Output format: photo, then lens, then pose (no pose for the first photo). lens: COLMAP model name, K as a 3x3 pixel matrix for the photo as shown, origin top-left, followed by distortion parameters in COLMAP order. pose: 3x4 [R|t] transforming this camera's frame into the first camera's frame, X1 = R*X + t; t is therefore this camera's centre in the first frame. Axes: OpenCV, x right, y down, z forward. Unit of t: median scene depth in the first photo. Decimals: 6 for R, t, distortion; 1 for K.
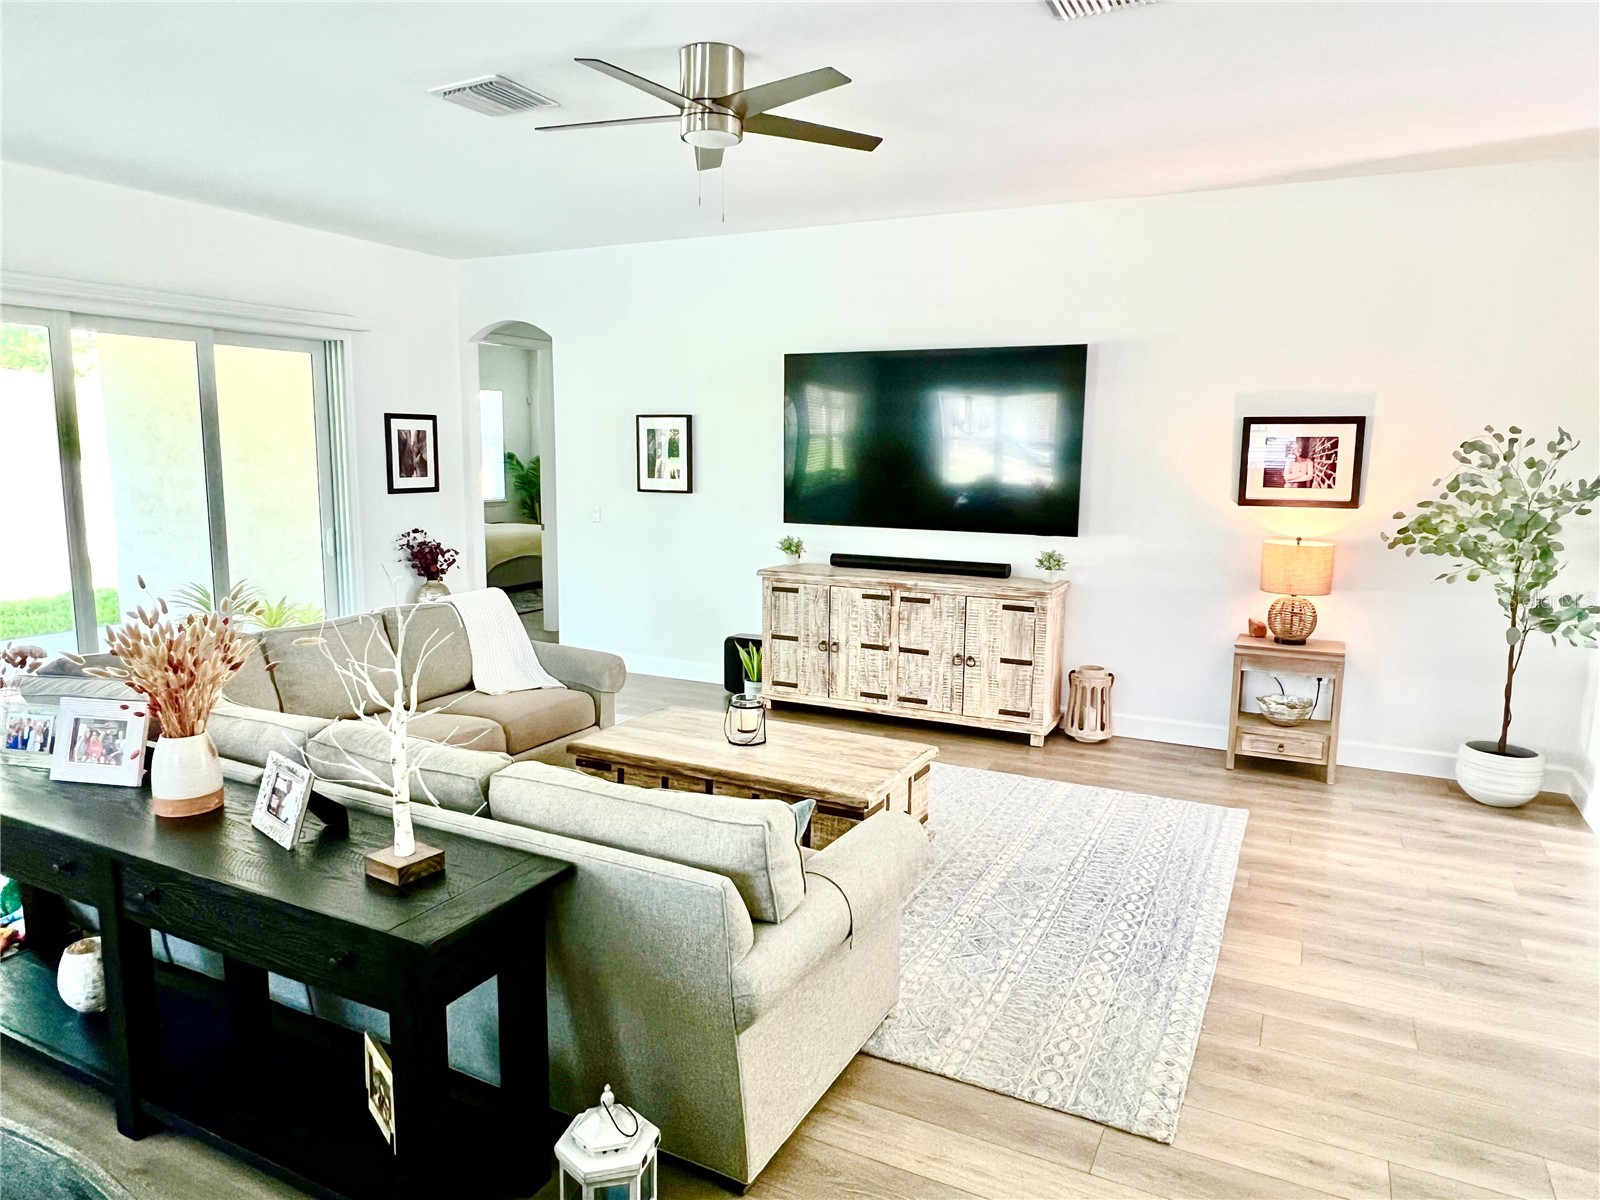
lens RADIAL K [[1040.6, 0, 798.1], [0, 1040.6, 597.5], [0, 0, 1]] dist [-0.003104, 0.000608]
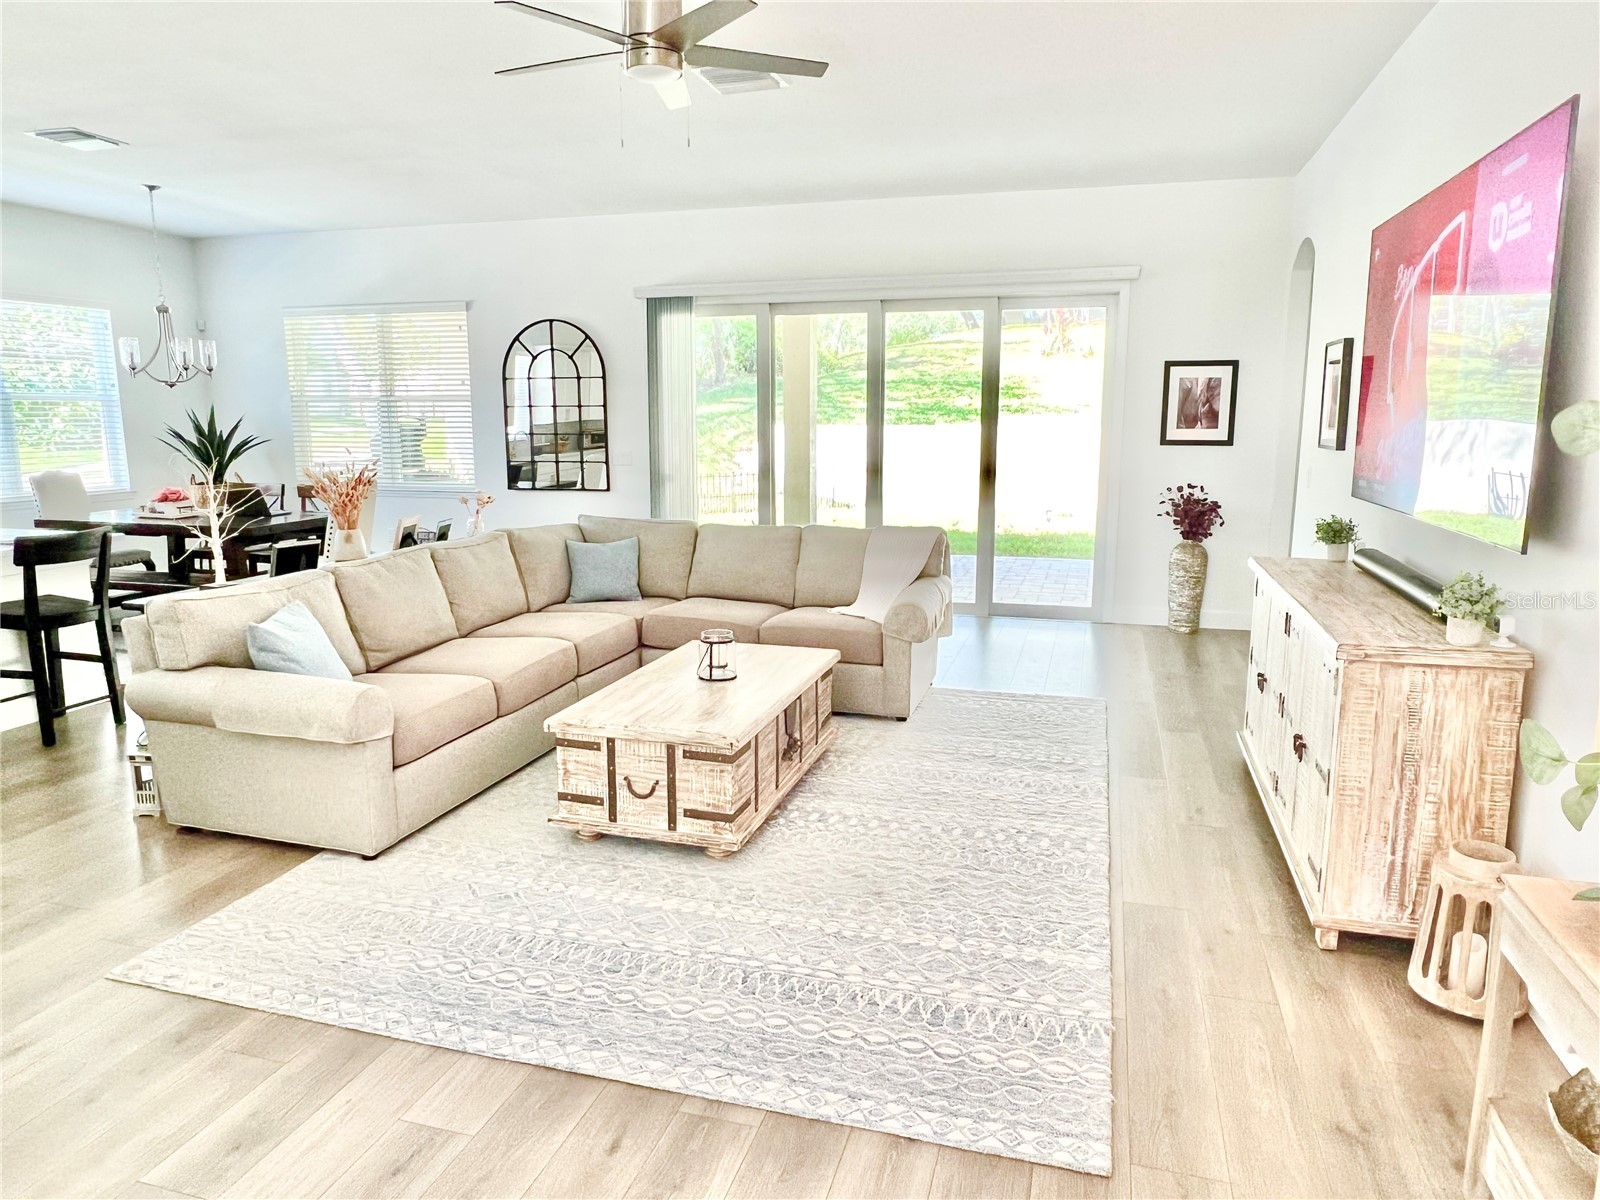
lens RADIAL K [[1040.6, 0, 796.1], [0, 1040.6, 593.9], [0, 0, 1]] dist [-0.003104, 0.000608]
pose [[0.189363, 0.163317, -0.968230, 0.512341], [-0.143872, 0.980043, 0.137172, -0.047902], [0.971310, 0.113326, 0.209080, 0.486580]]
